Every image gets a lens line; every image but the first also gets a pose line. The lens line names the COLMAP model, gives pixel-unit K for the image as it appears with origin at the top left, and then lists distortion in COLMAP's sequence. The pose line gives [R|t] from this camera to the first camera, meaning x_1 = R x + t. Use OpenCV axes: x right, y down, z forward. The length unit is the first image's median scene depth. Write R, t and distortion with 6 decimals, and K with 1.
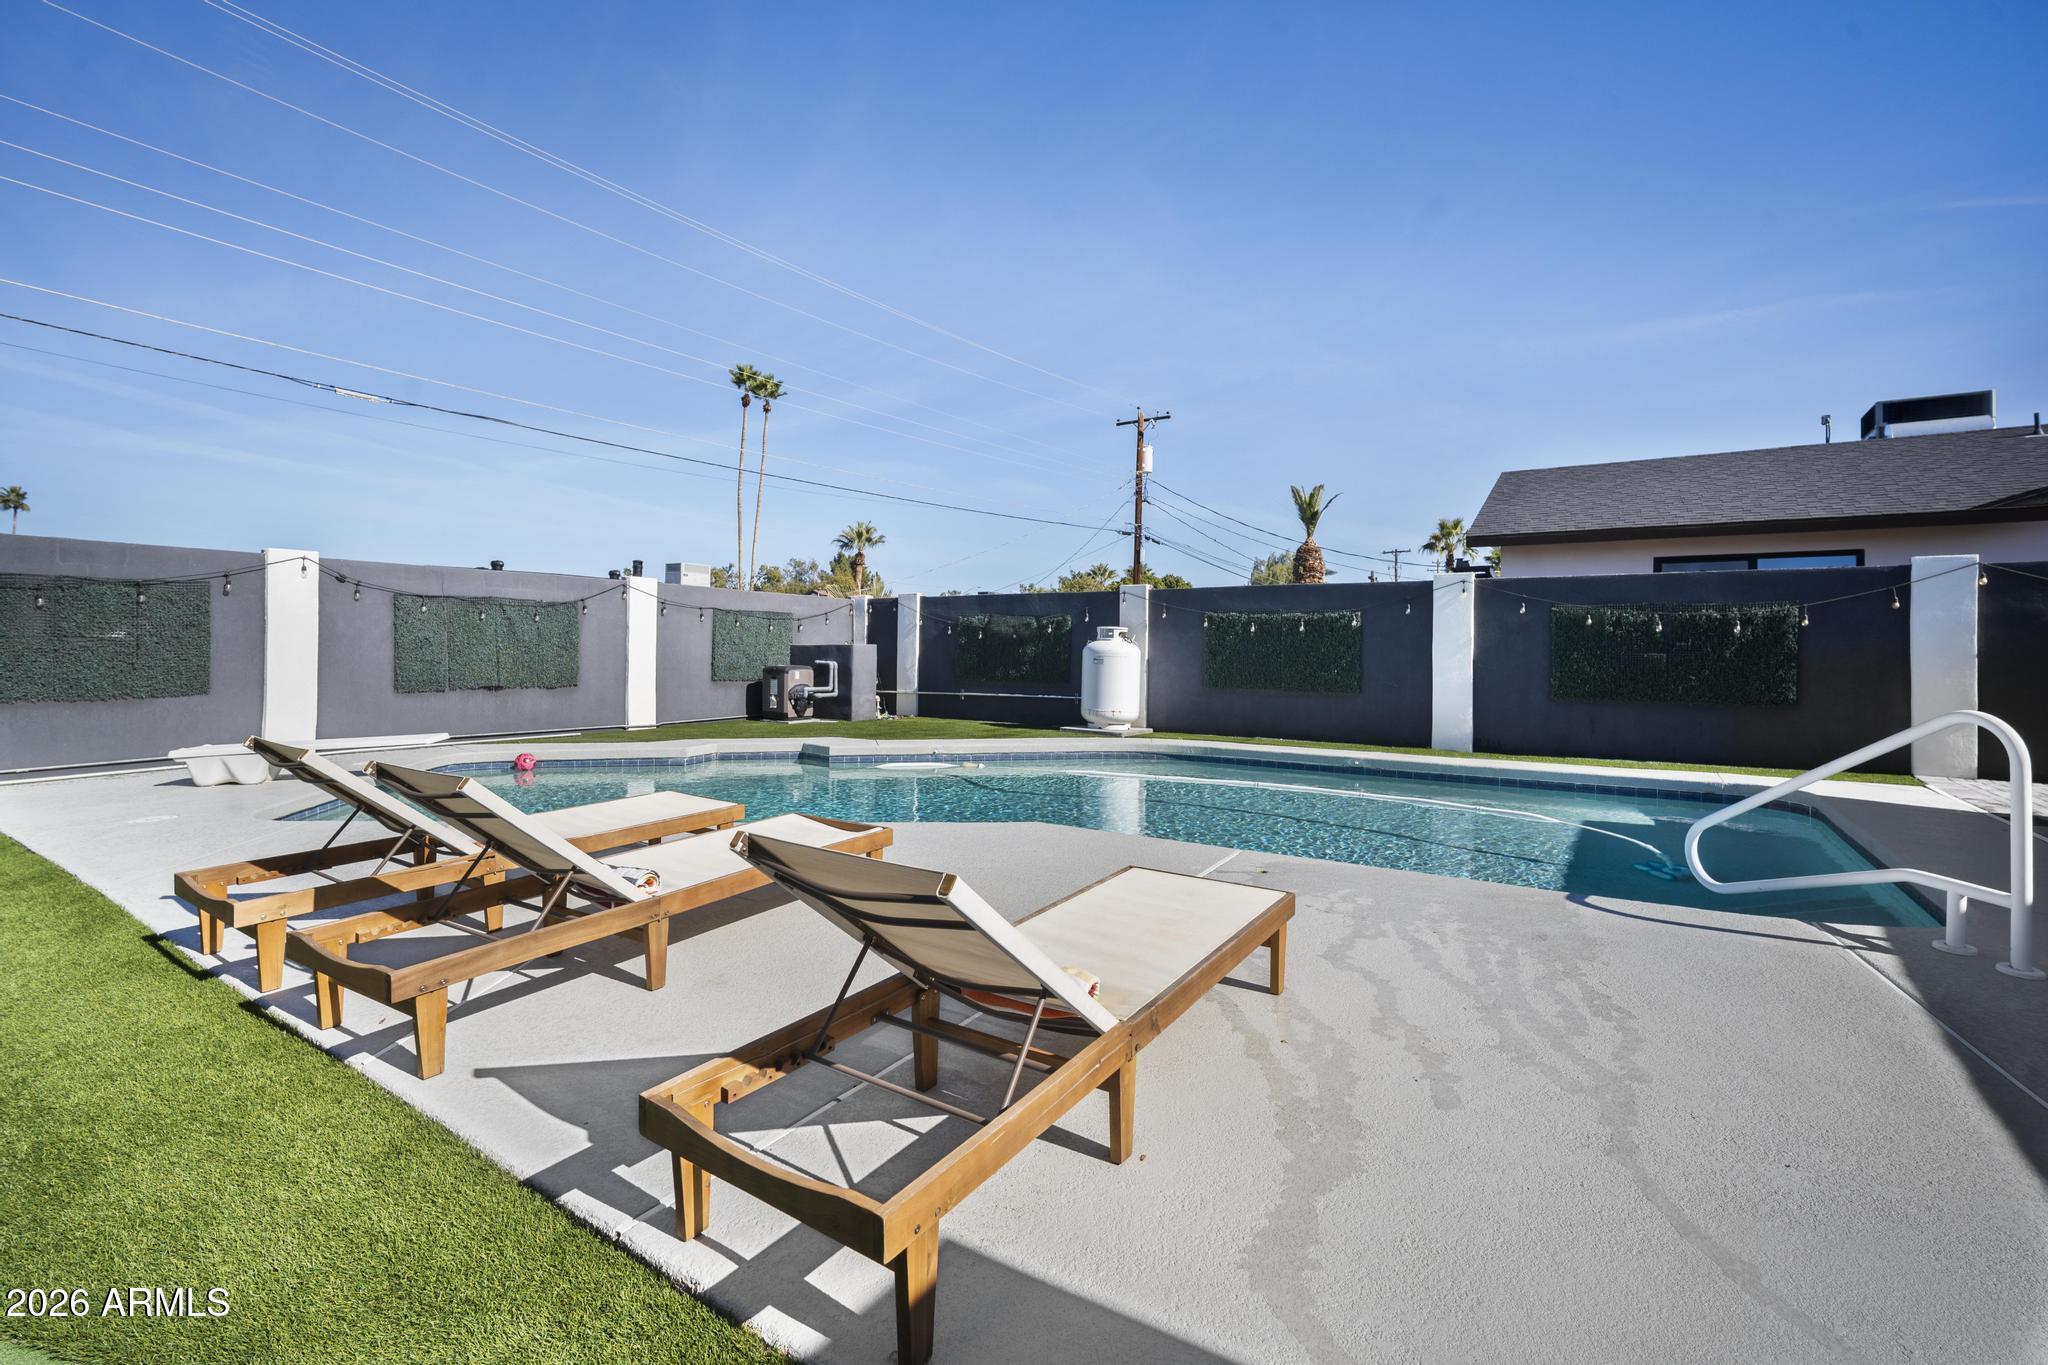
lens RADIAL K [[912.7, 0, 998.9], [0, 912.7, 640.8], [0, 0, 1]] dist [-0.007657, 0.002725]
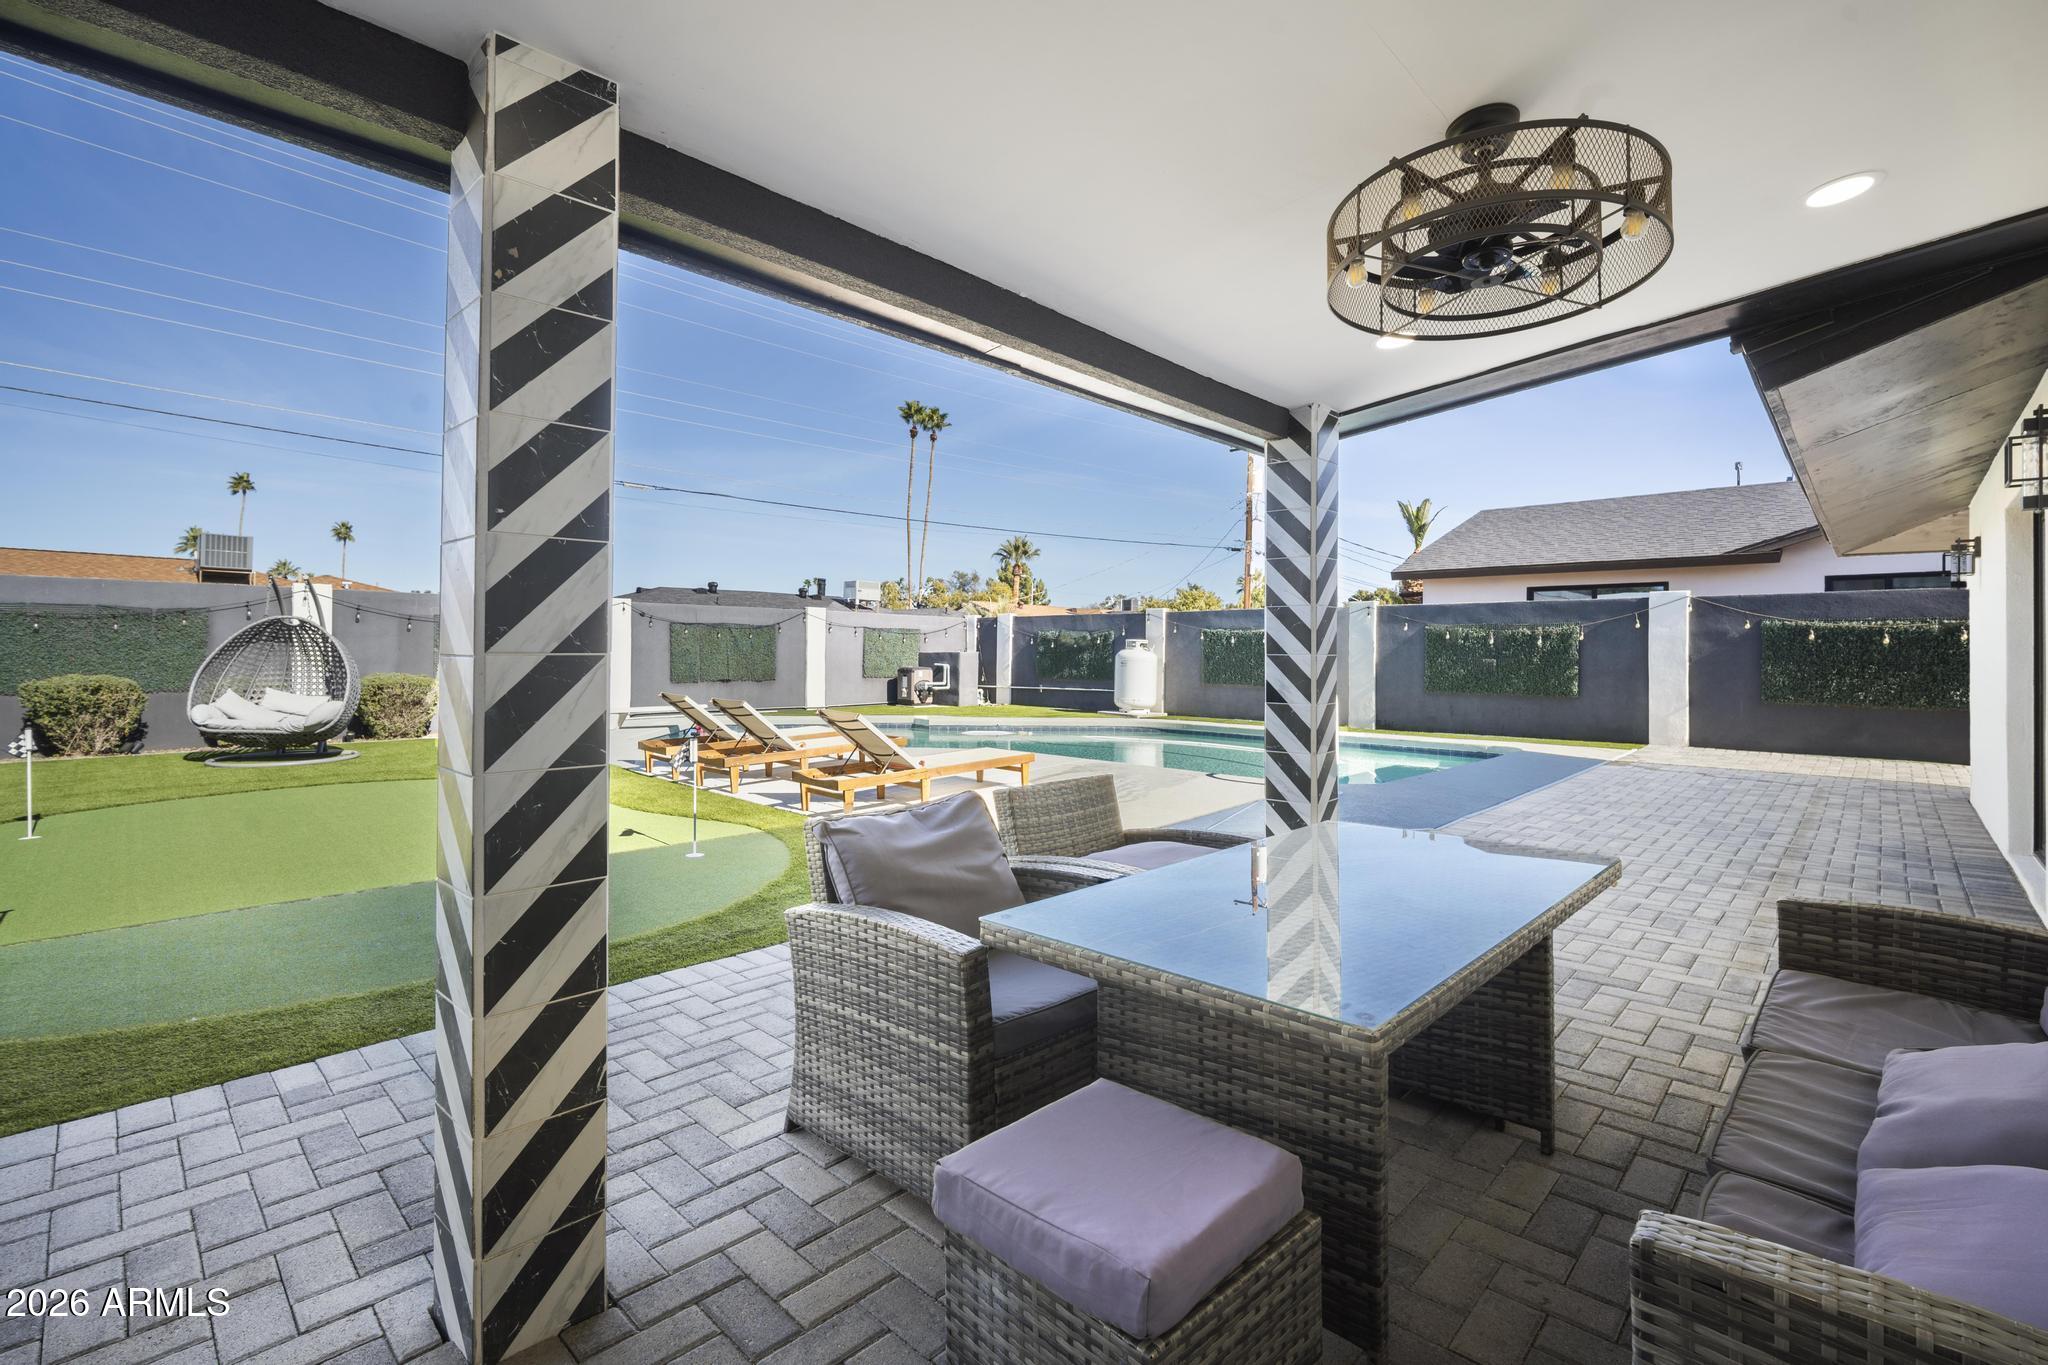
lens RADIAL K [[897.5, 0, 1014.6], [0, 897.5, 646.7], [0, 0, 1]] dist [-0.005637, 0.000529]
pose [[0.985332, -0.002486, -0.170628, 0.160292], [0.003114, 0.999989, 0.003412, -0.008677], [0.170618, -0.003893, 0.985330, -0.349151]]
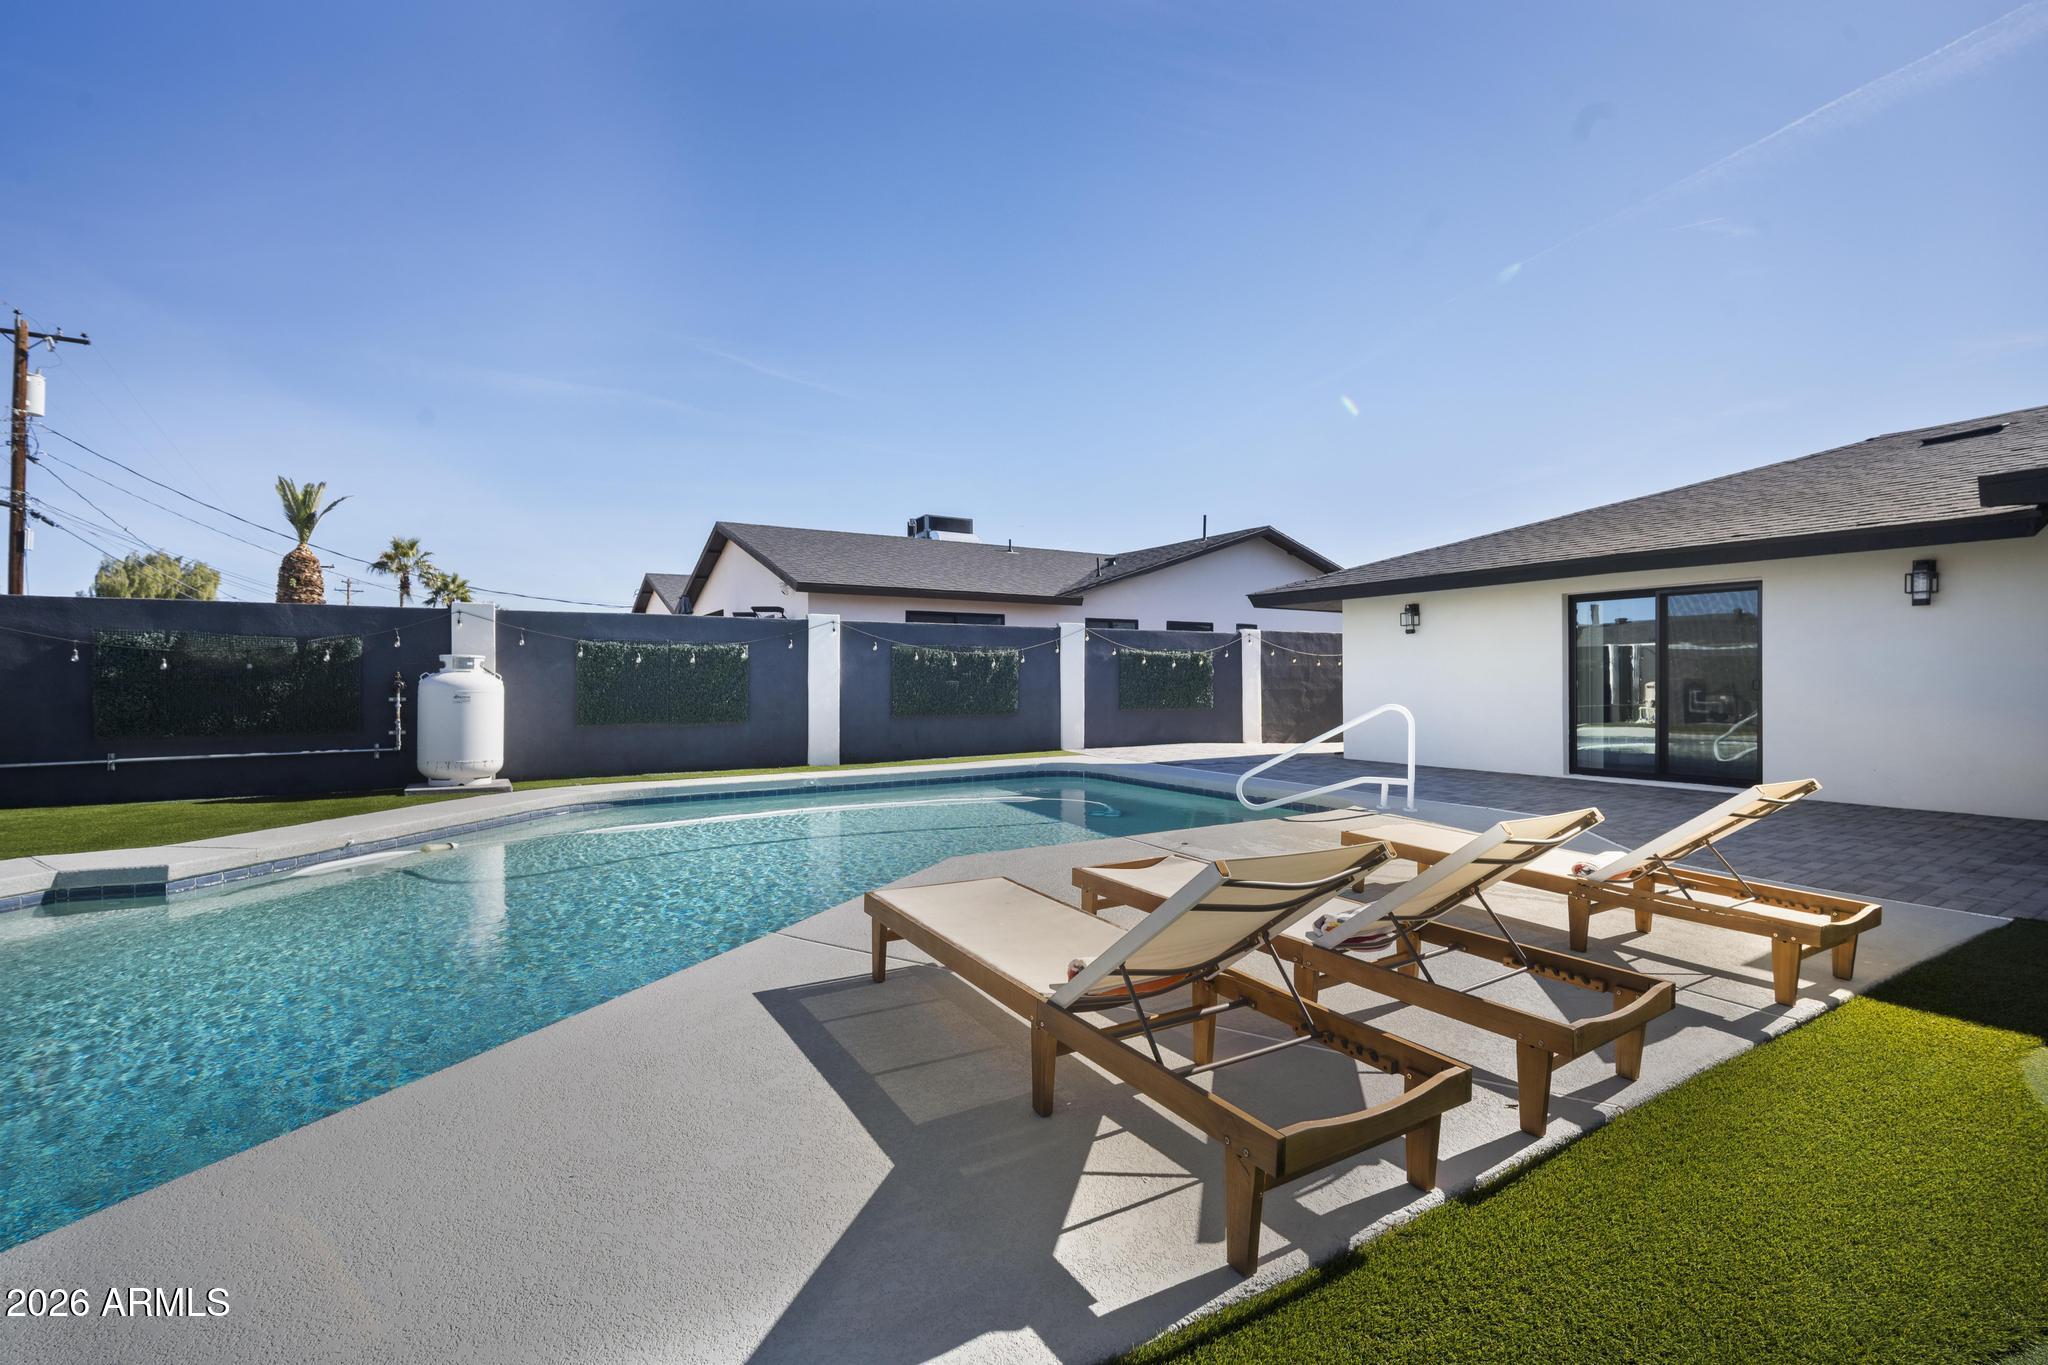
lens RADIAL K [[897.5, 0, 1028.6], [0, 897.5, 679.8], [0, 0, 1]] dist [-0.005637, 0.000529]
pose [[0.418679, -0.010476, 0.908074, -0.342340], [-0.000194, 0.999932, 0.011625, -0.002767], [-0.908134, -0.005043, 0.418649, 0.215558]]
